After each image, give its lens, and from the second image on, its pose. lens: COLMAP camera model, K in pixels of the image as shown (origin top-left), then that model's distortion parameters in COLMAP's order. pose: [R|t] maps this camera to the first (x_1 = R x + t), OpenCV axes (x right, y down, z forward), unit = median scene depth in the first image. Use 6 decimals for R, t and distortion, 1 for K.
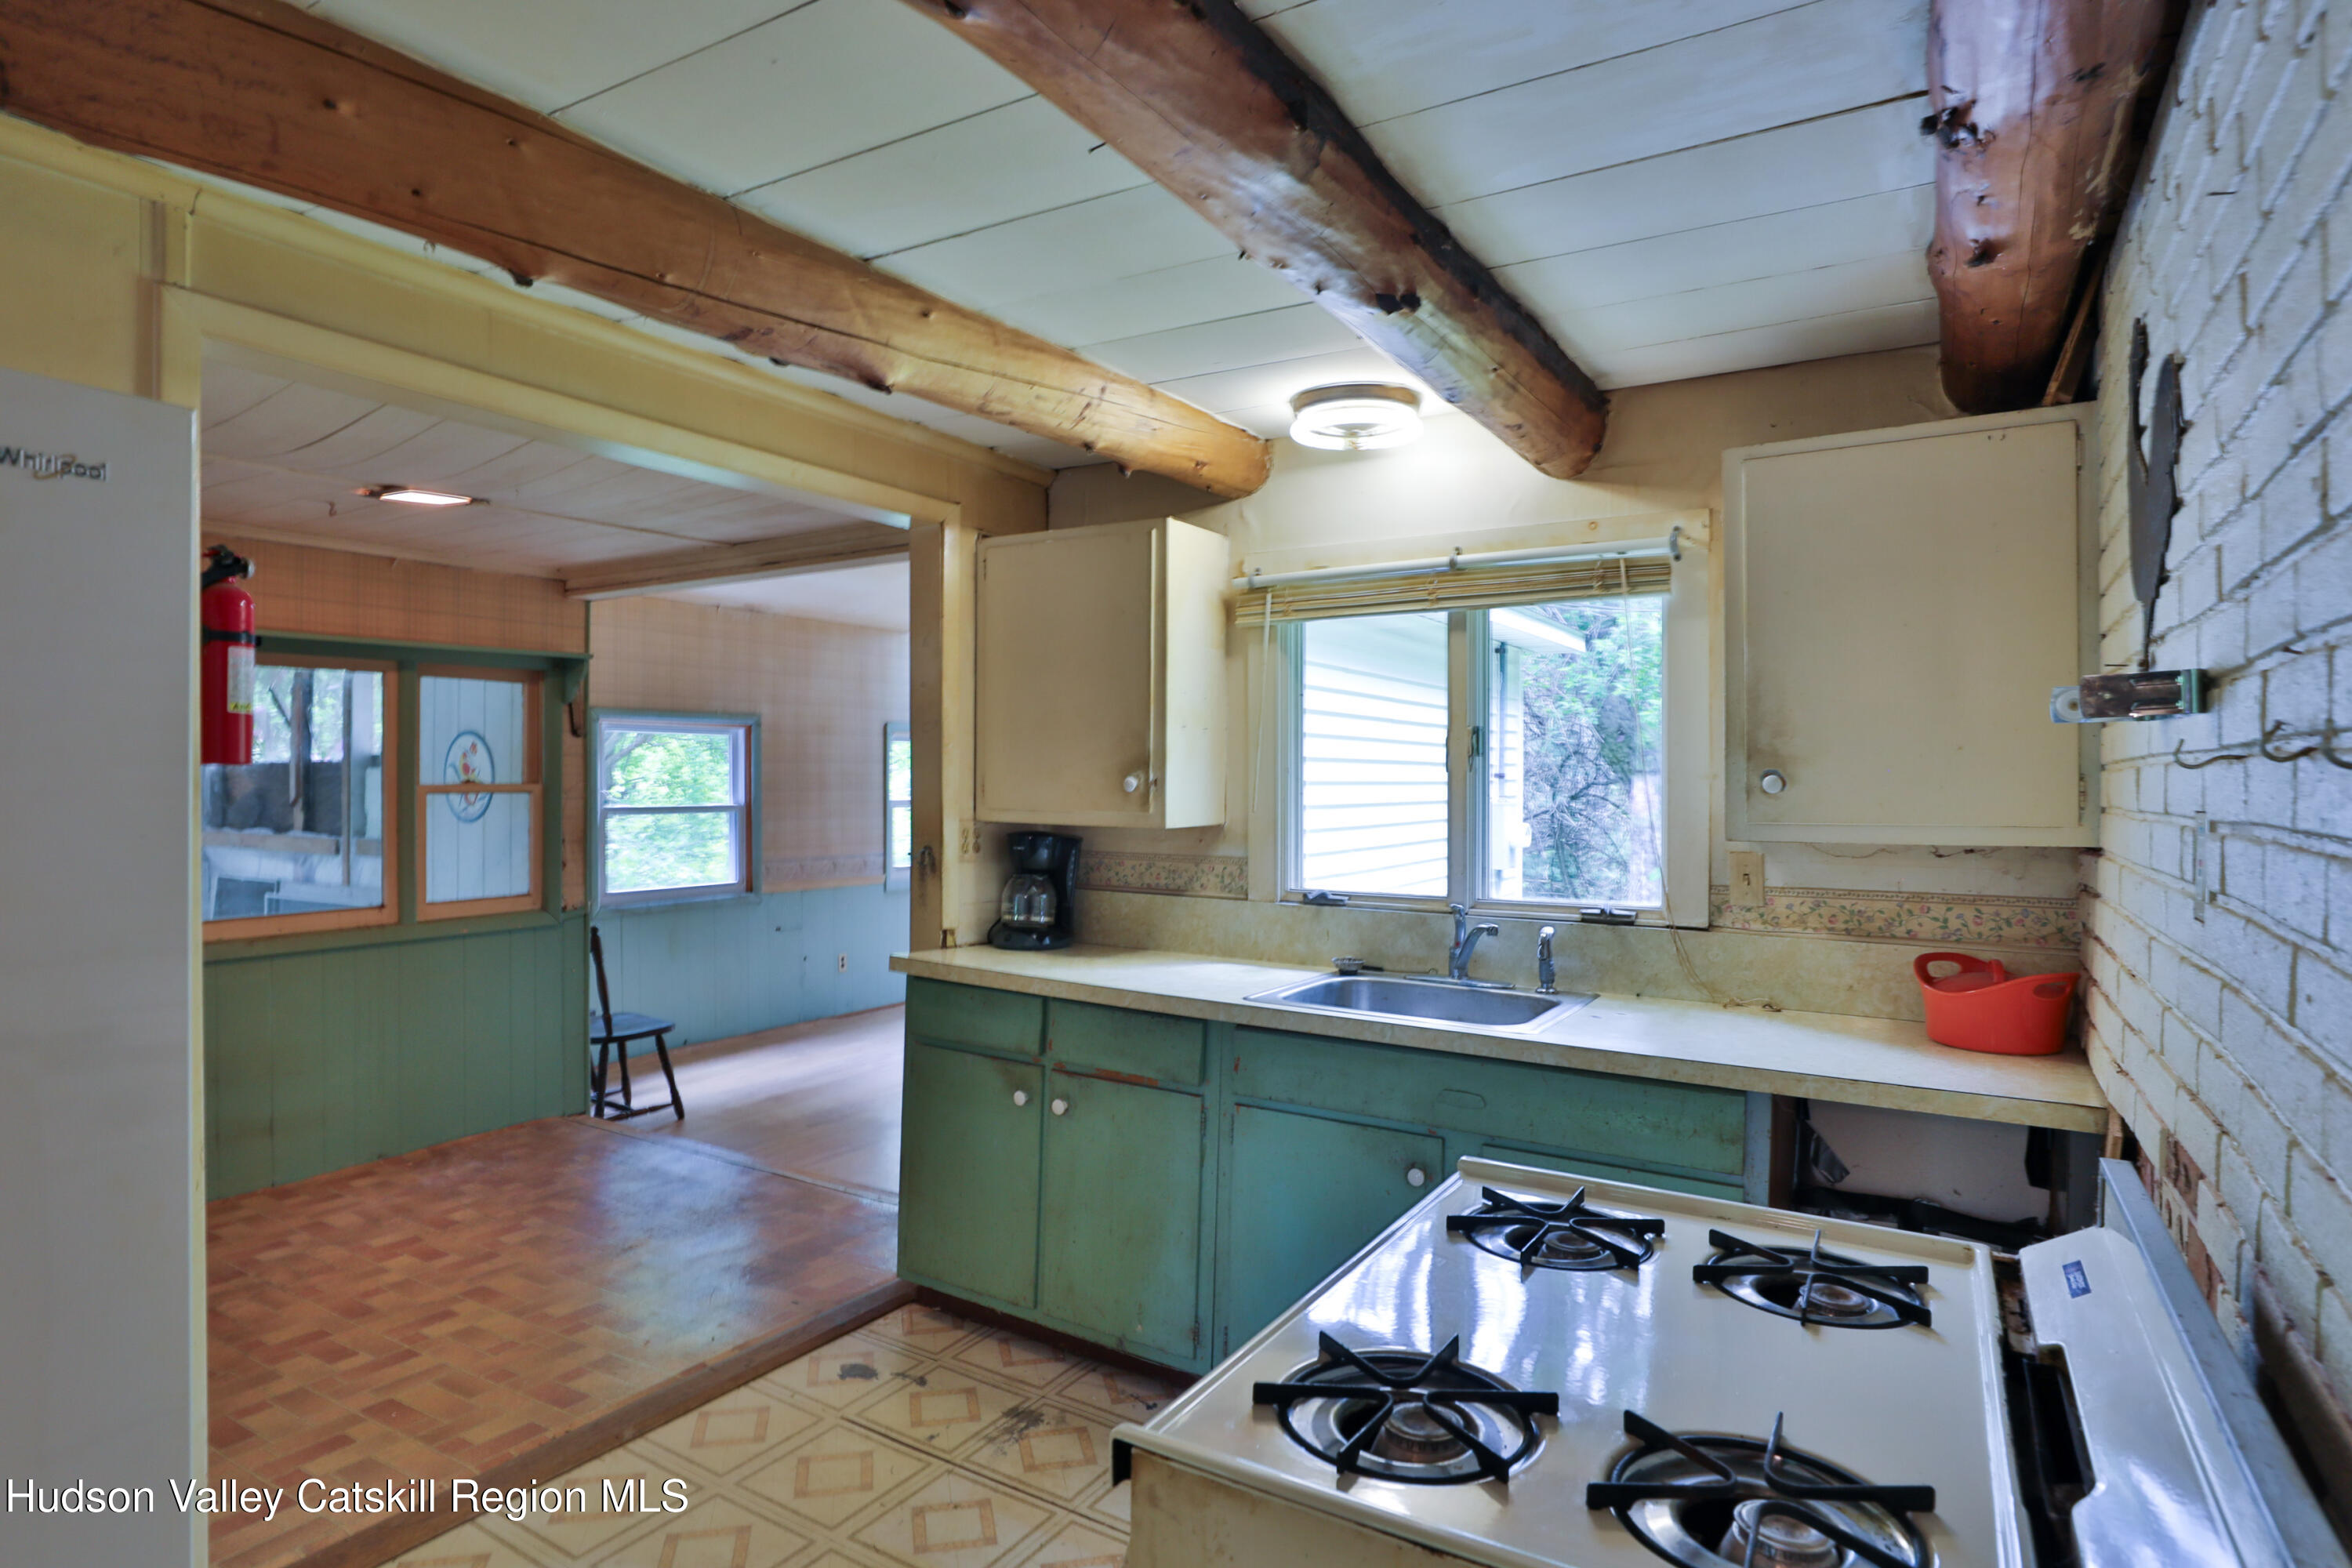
lens RADIAL K [[1253.4, 0, 1167.4], [0, 1253.4, 787.5], [0, 0, 1]] dist [0.007697, 0.002919]
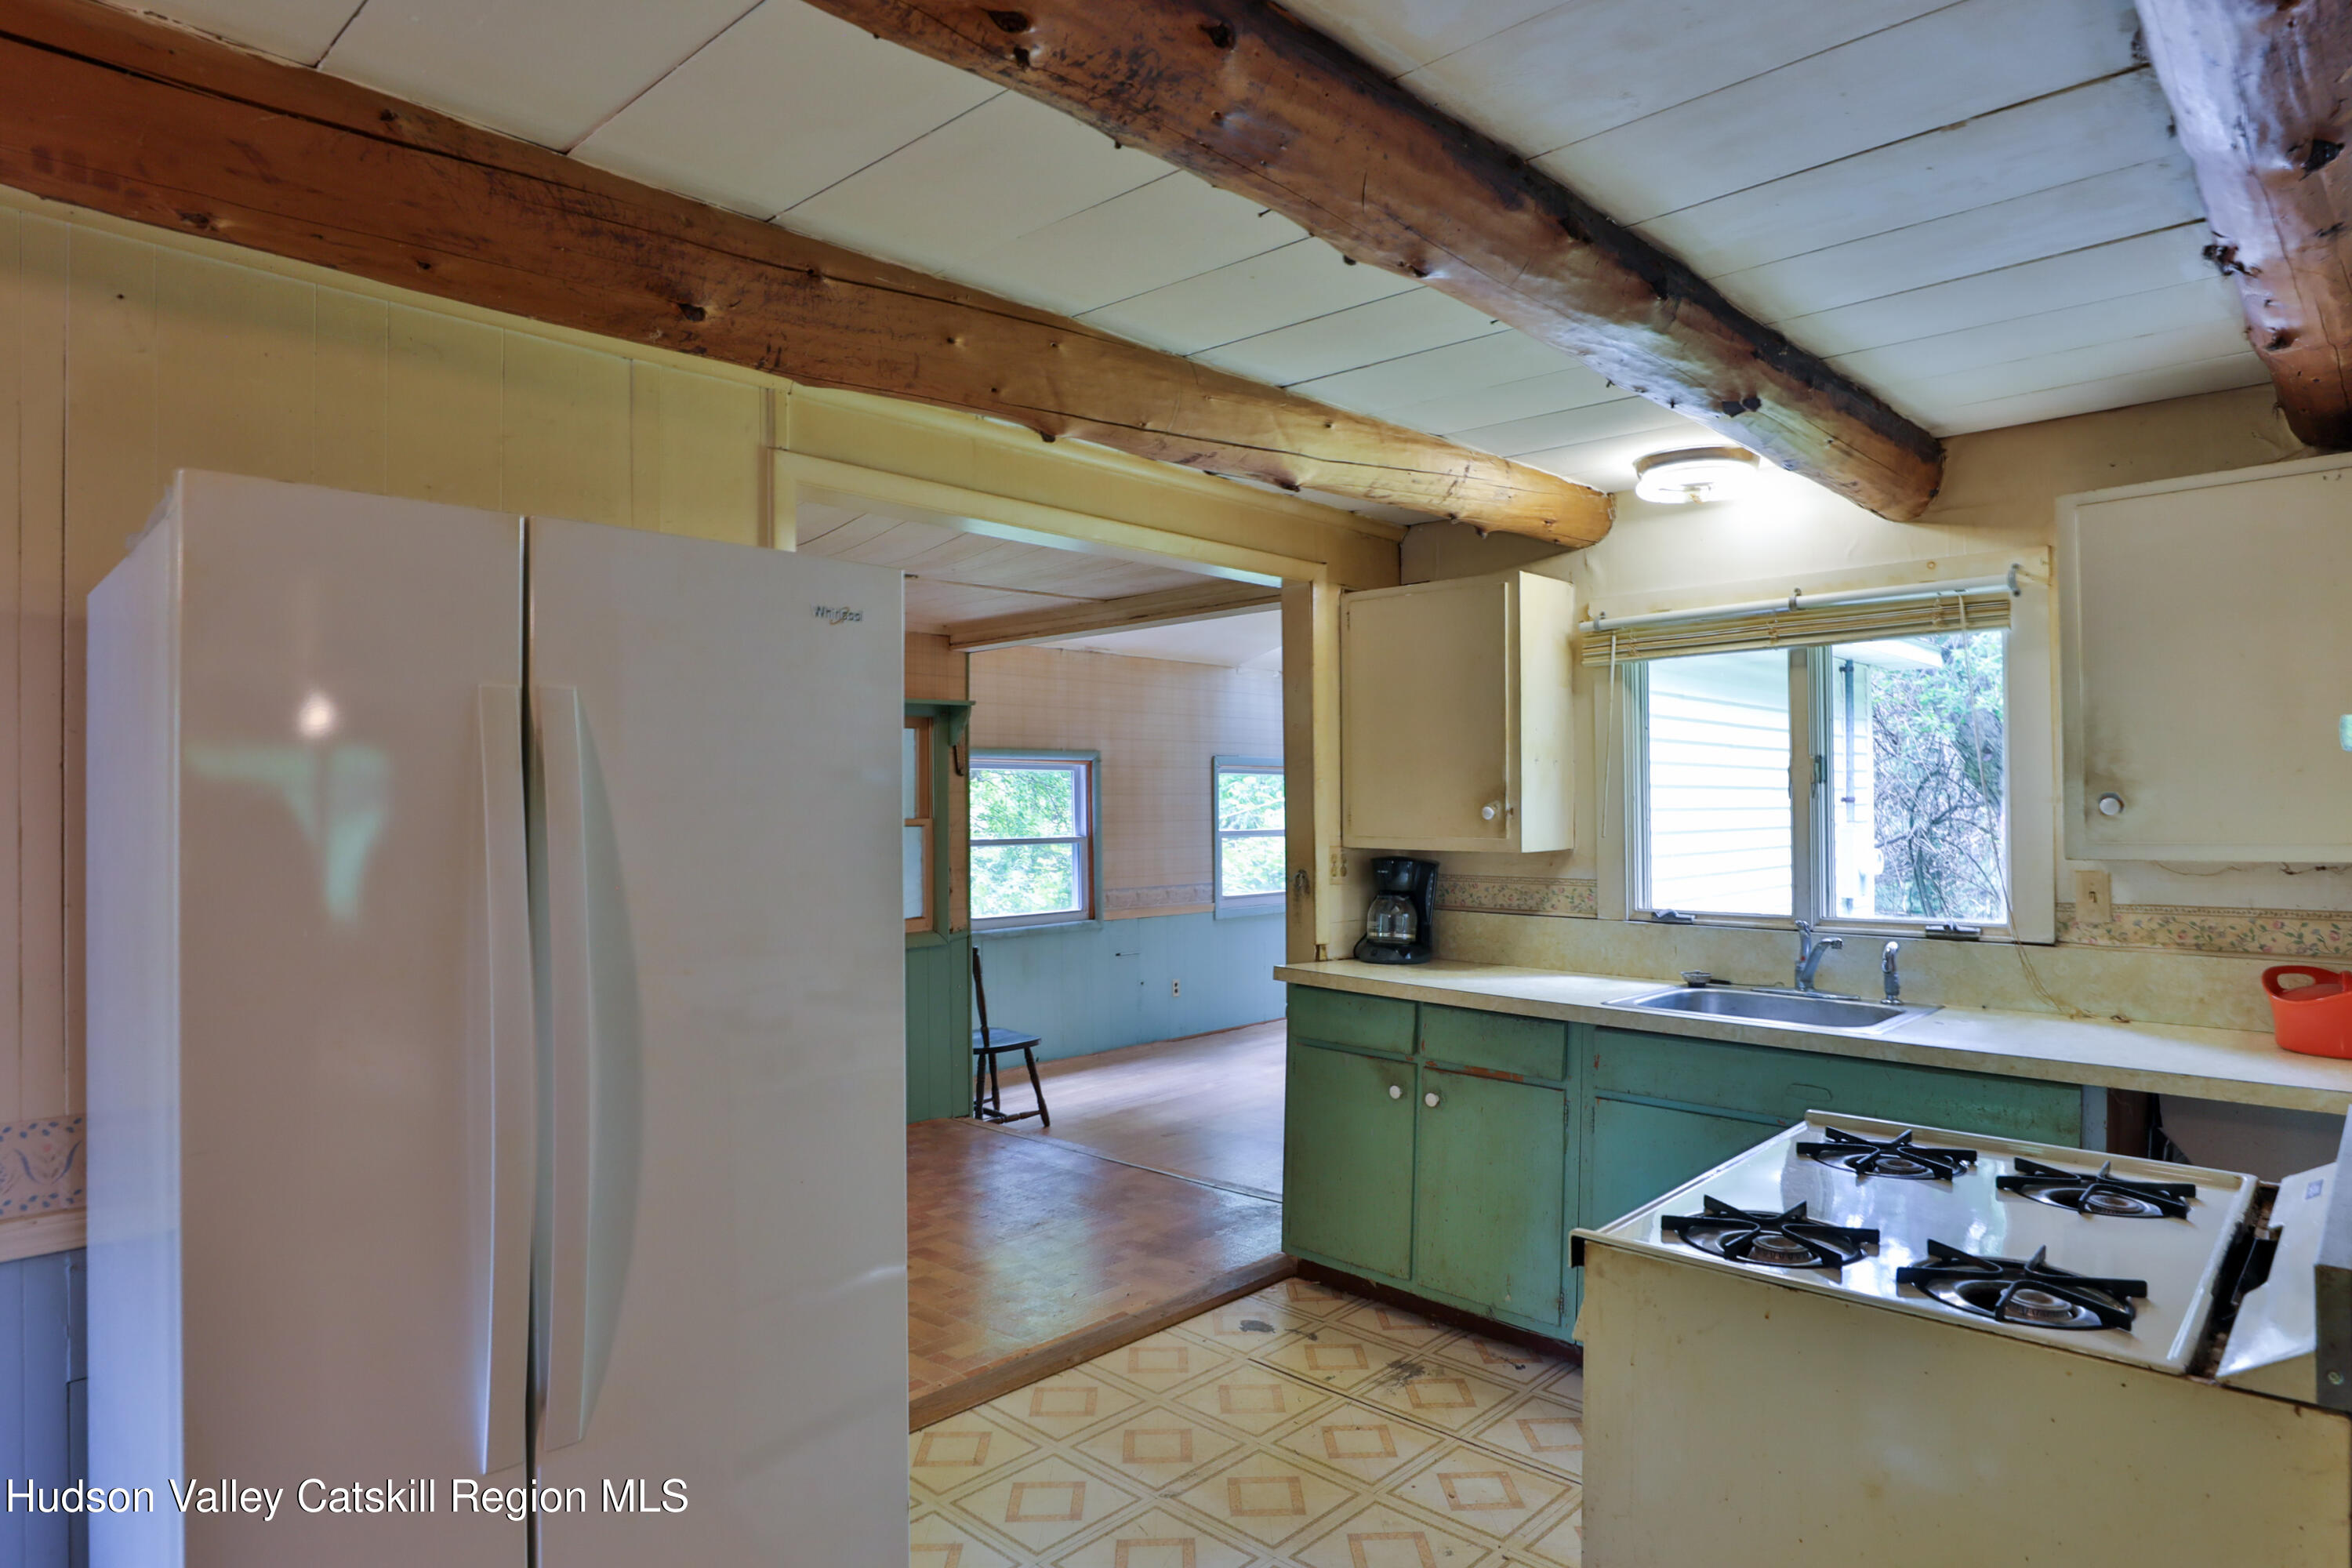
lens RADIAL K [[1322.5, 0, 1235.7], [0, 1322.5, 800.9], [0, 0, 1]] dist [-0.007095, 0.004829]
pose [[0.984314, -0.012425, -0.175988, -0.049427], [0.010219, 0.999858, -0.013434, 0.000031], [0.176130, 0.011425, 0.984301, -0.213771]]
